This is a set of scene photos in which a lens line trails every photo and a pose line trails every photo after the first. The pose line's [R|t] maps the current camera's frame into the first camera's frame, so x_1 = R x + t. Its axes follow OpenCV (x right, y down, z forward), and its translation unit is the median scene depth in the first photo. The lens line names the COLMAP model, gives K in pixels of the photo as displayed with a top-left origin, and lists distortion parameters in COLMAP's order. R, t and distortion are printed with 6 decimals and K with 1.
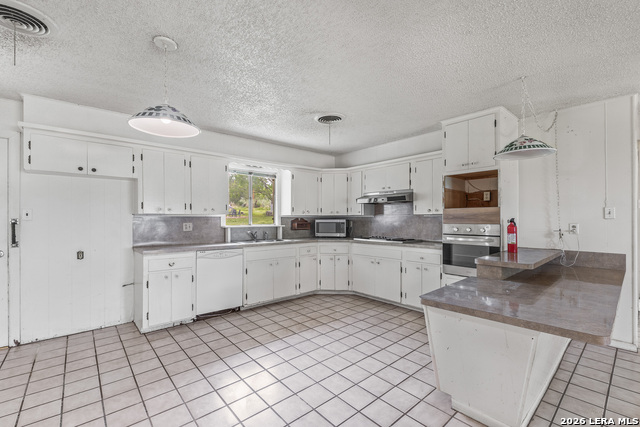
lens RADIAL K [[279.5, 0, 319.4], [0, 279.5, 216.4], [0, 0, 1]] dist [0.000719, -0.000022]
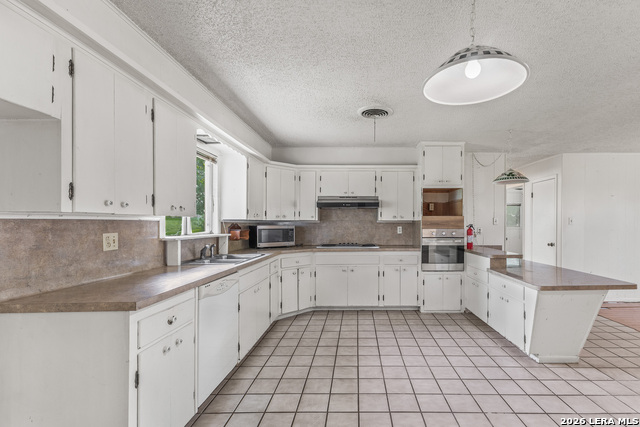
lens RADIAL K [[291.6, 0, 358.6], [0, 291.6, 222.7], [0, 0, 1]] dist [0.013634, -0.000142]
pose [[0.648970, 0.005285, 0.760796, -0.606693], [-0.007647, 0.999971, -0.000424, 0.002304], [-0.760776, -0.005542, 0.648991, 0.373065]]
